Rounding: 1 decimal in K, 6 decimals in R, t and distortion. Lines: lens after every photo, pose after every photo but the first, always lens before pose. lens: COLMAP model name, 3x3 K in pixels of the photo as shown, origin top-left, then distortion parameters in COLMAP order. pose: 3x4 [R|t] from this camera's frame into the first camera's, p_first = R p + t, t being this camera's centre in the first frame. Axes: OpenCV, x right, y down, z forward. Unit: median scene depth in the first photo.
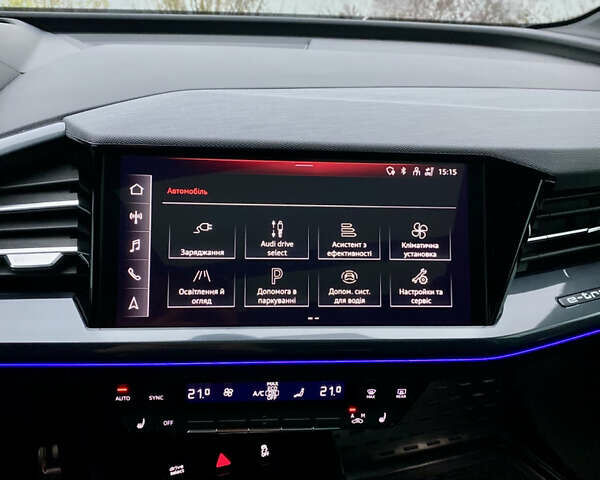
lens RADIAL K [[598.6, 0, 292.8], [0, 598.6, 239.1], [0, 0, 1]] dist [0.037283, -0.012530]
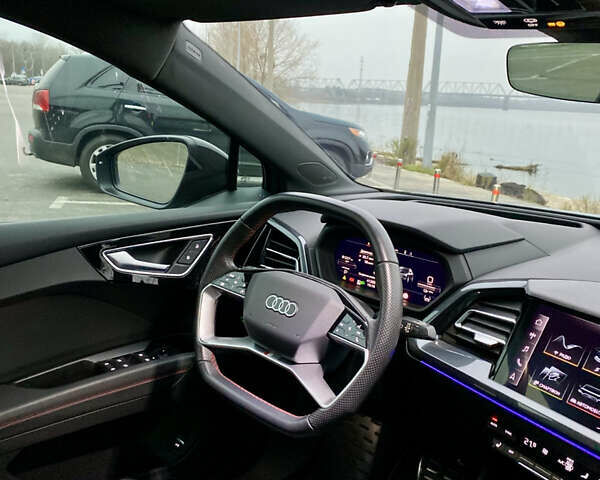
lens RADIAL K [[597.7, 0, 300.0], [0, 597.7, 240.0], [0, 0, 1]] dist [0.131747, -0.300441]
pose [[0.493908, 0.181407, -0.850380, 0.921243], [-0.399803, 0.915861, -0.036833, 0.049260], [0.772148, 0.358177, 0.524878, -0.664422]]
